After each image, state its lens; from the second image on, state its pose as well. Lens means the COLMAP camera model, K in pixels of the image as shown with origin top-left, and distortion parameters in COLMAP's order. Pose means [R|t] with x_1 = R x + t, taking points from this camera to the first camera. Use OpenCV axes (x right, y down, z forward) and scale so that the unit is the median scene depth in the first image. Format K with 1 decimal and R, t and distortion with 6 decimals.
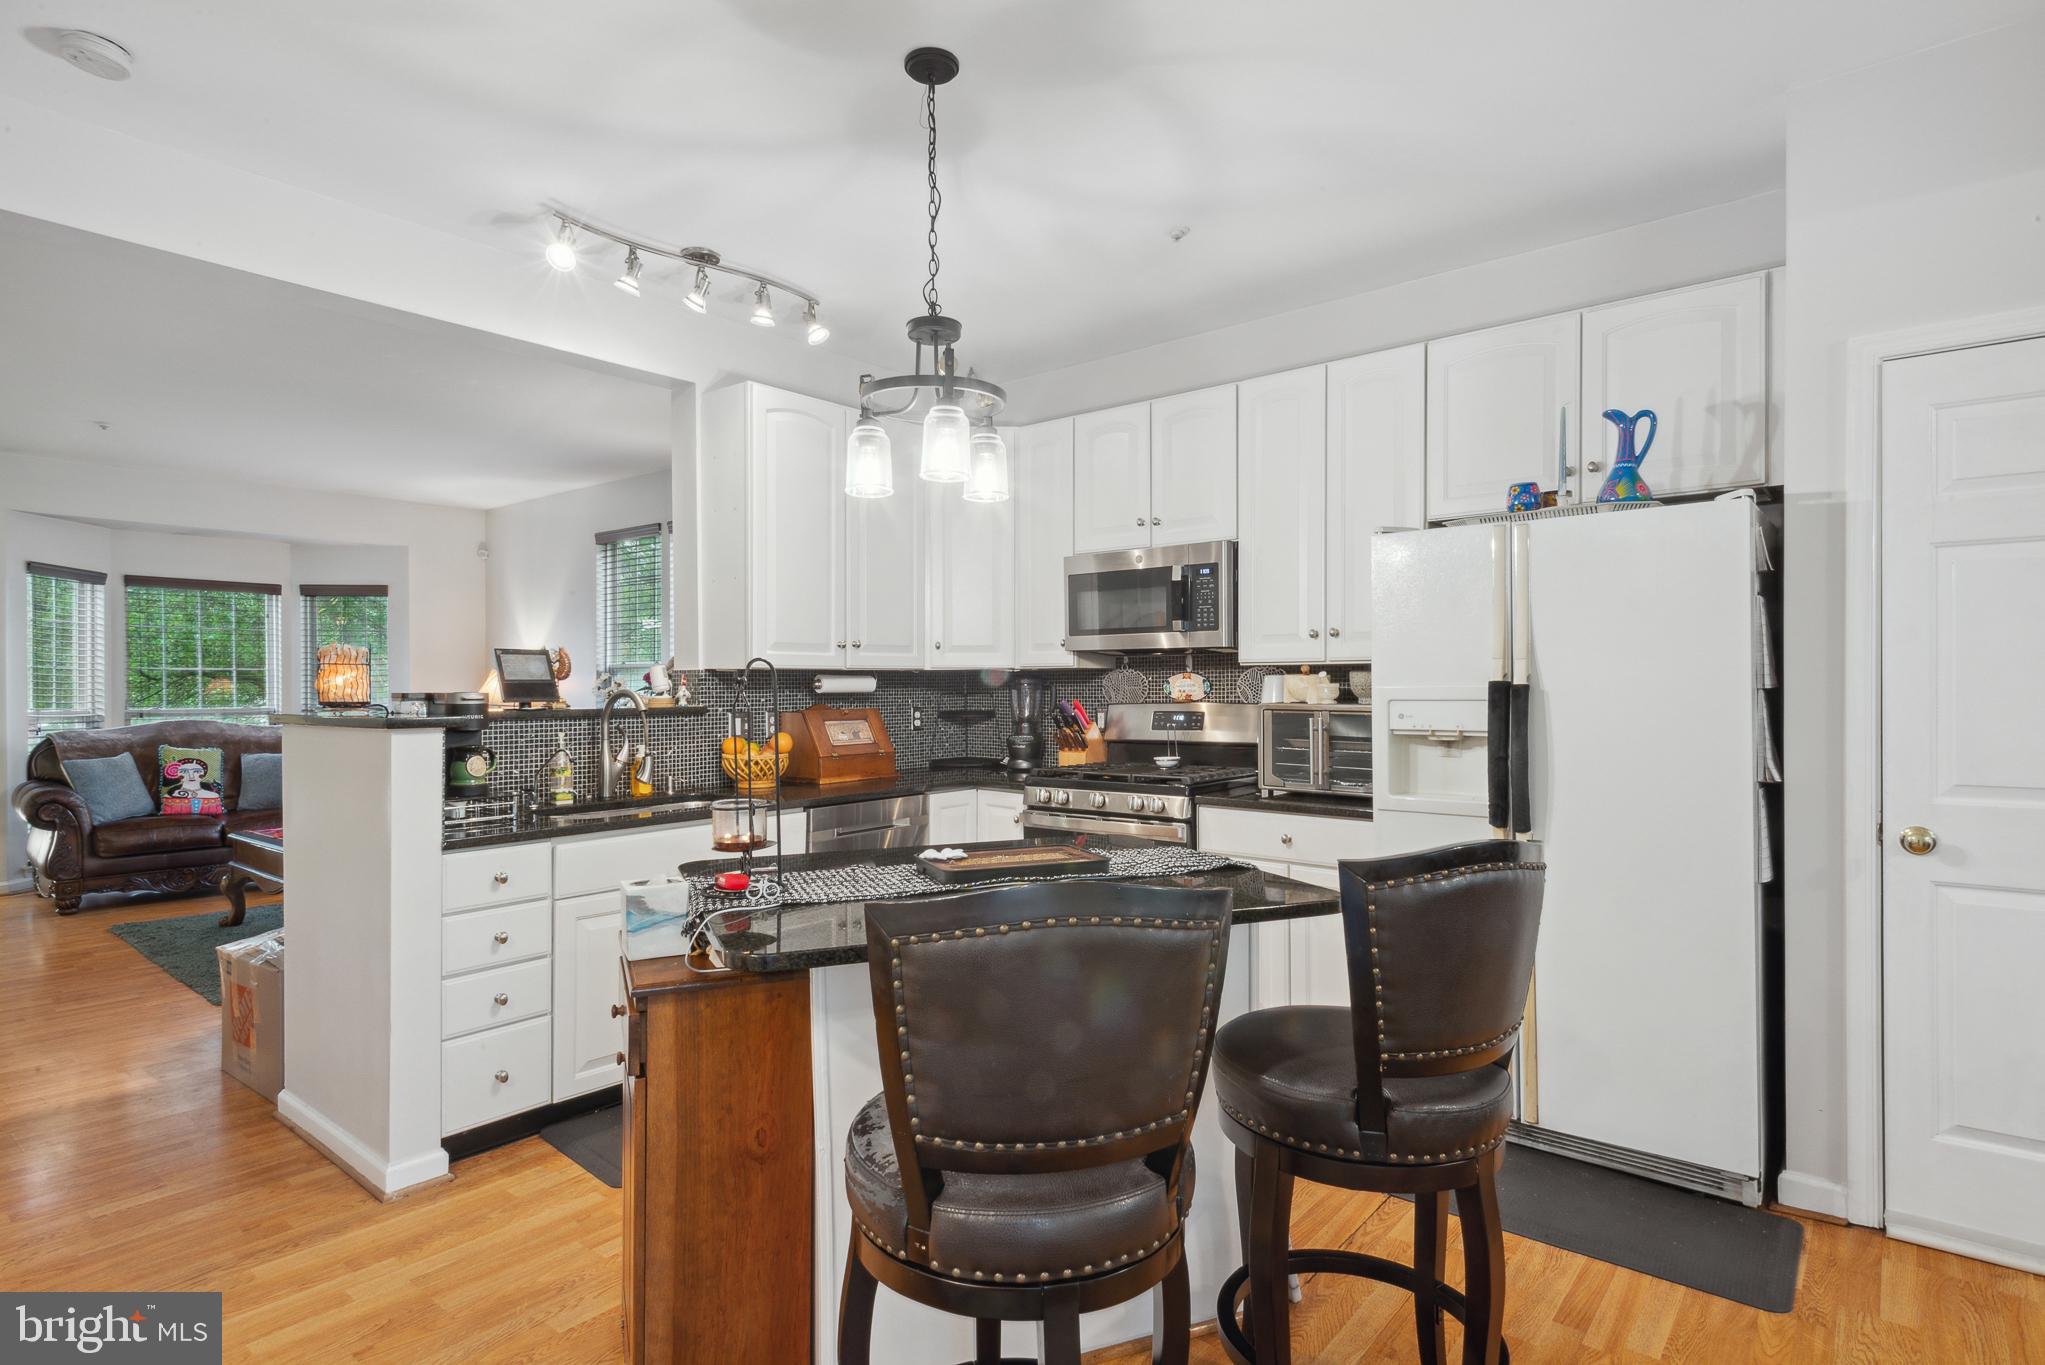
lens RADIAL K [[1051.3, 0, 1007.2], [0, 1051.3, 694.1], [0, 0, 1]] dist [0.018229, -0.008986]
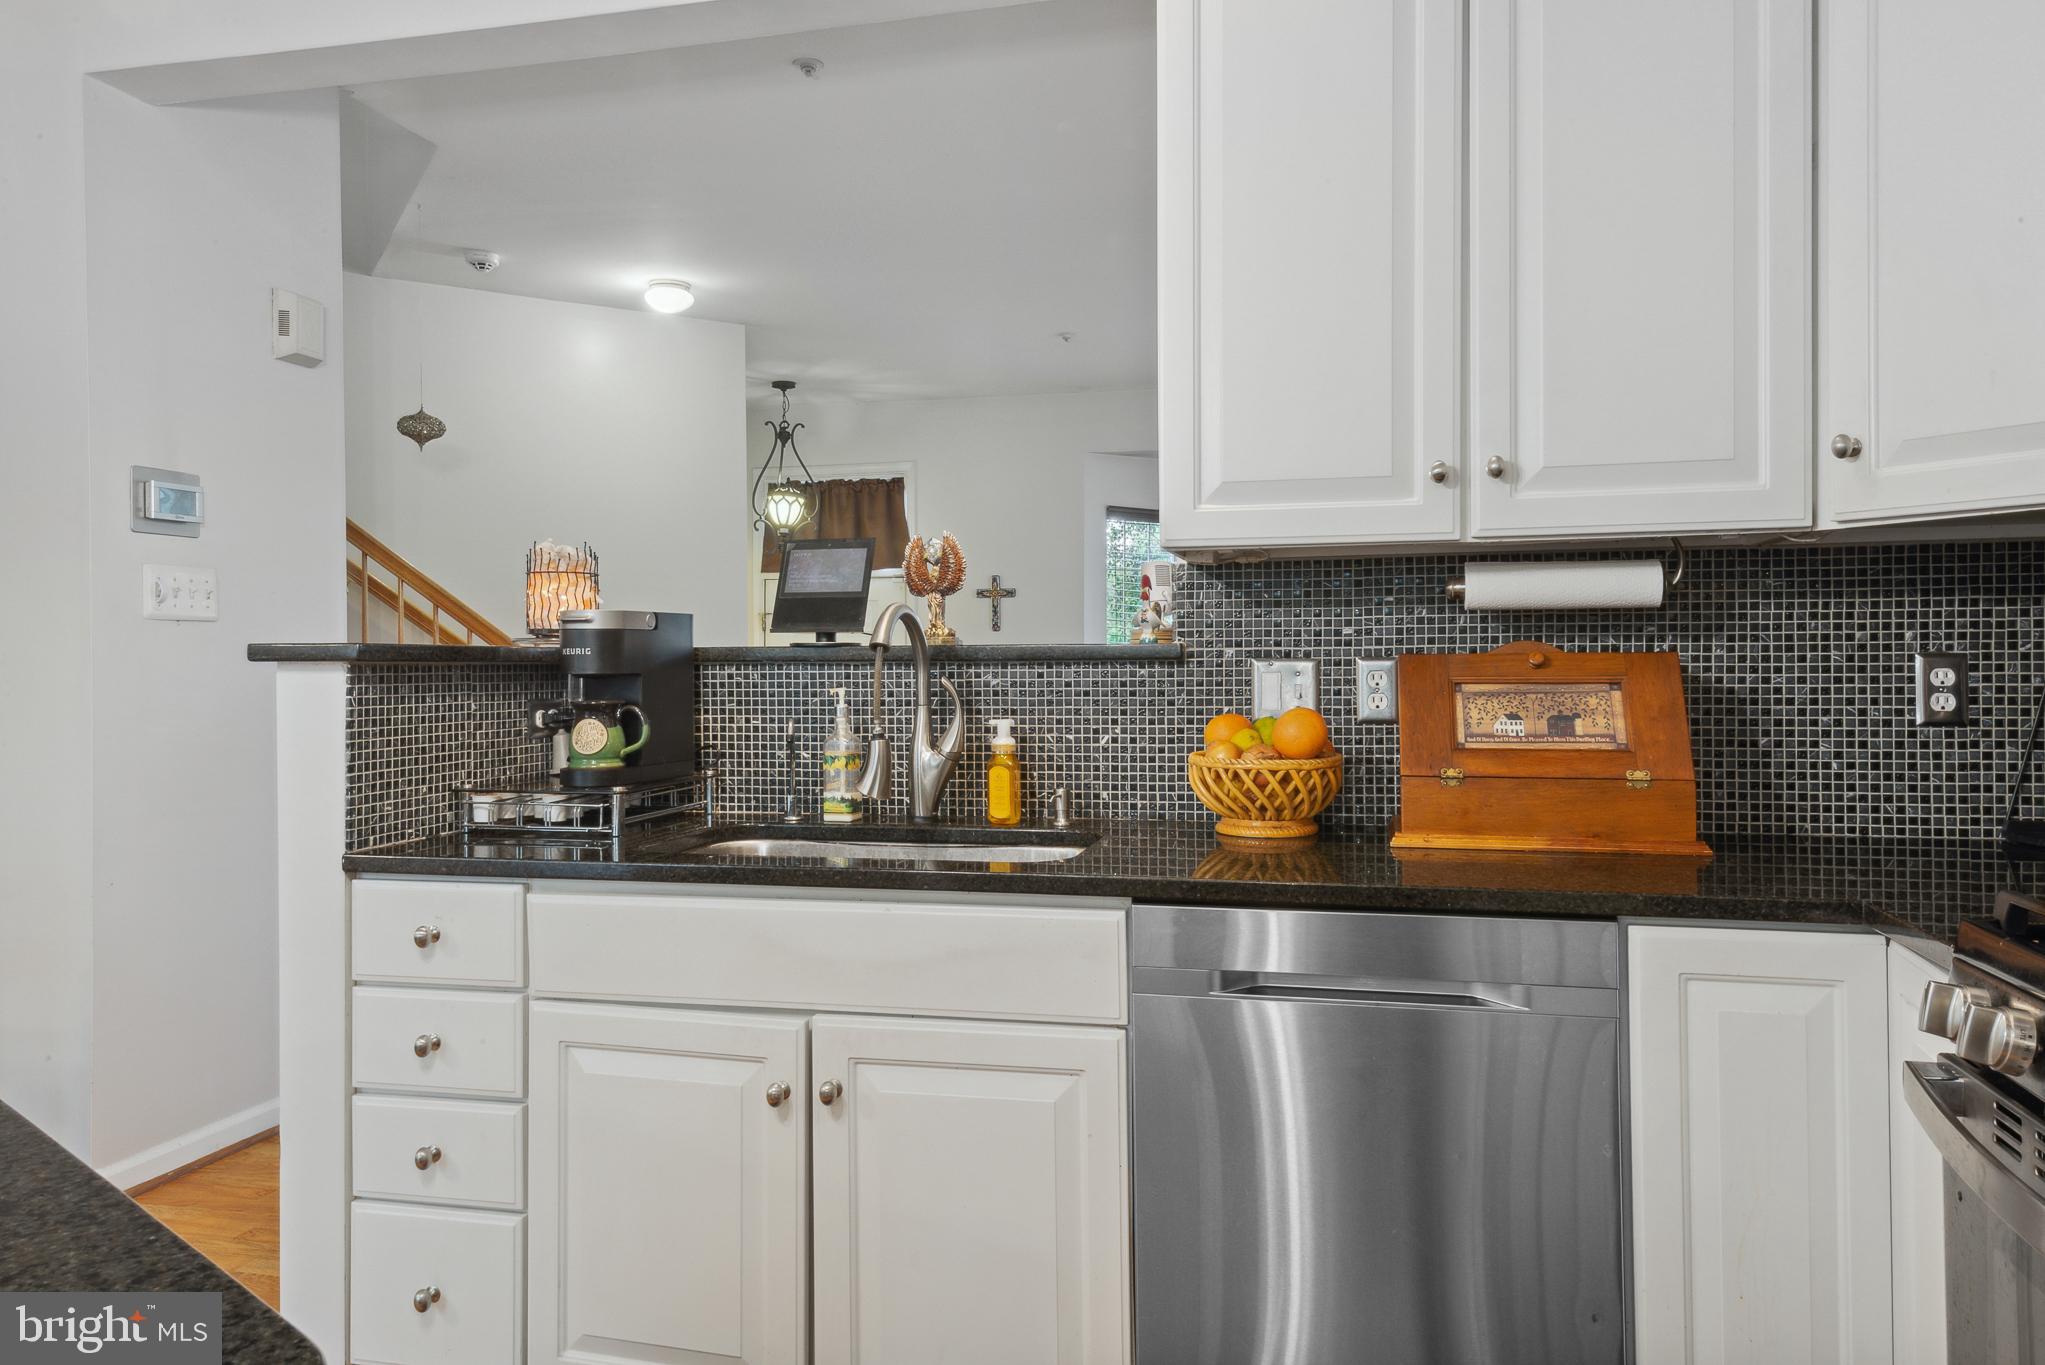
lens RADIAL K [[1381.7, 0, 1024.3], [0, 1381.7, 664.0], [0, 0, 1]] dist [0.045850, -0.001172]
pose [[0.436797, 0.004313, -0.899550, 0.216748], [-0.005233, 0.999984, 0.002254, 0.018879], [0.899545, 0.003723, 0.436812, 0.657864]]
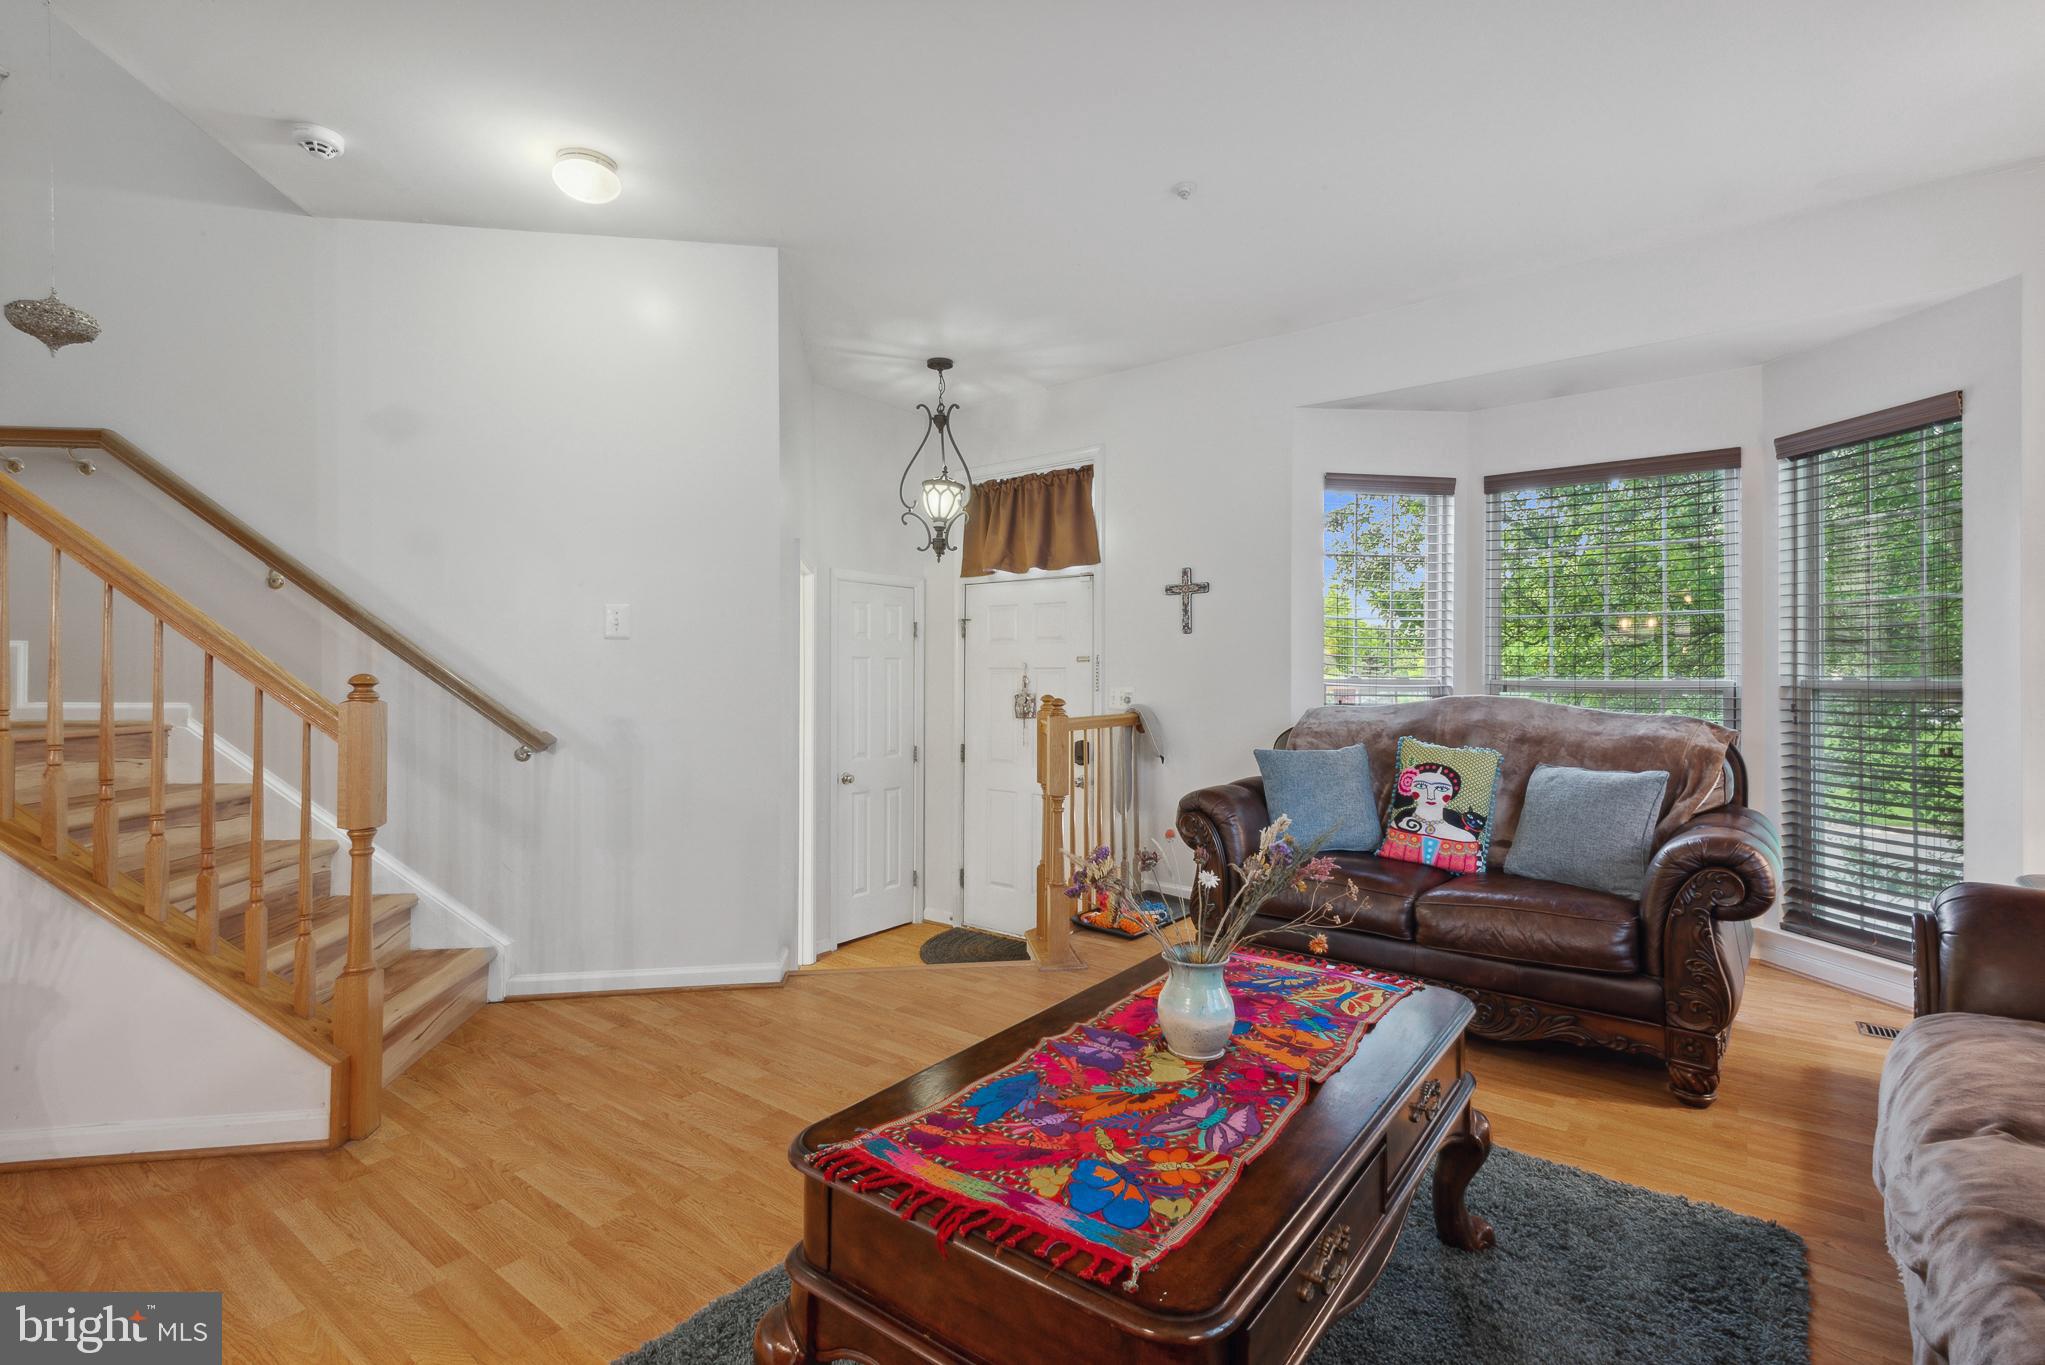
lens RADIAL K [[938.3, 0, 1013.2], [0, 938.3, 664.1], [0, 0, 1]] dist [0.021229, -0.001974]
pose [[0.047775, -0.002812, -0.998854, -0.457349], [-0.008226, 0.999961, -0.003209, 0.018359], [0.998824, 0.008370, 0.047750, 1.220136]]
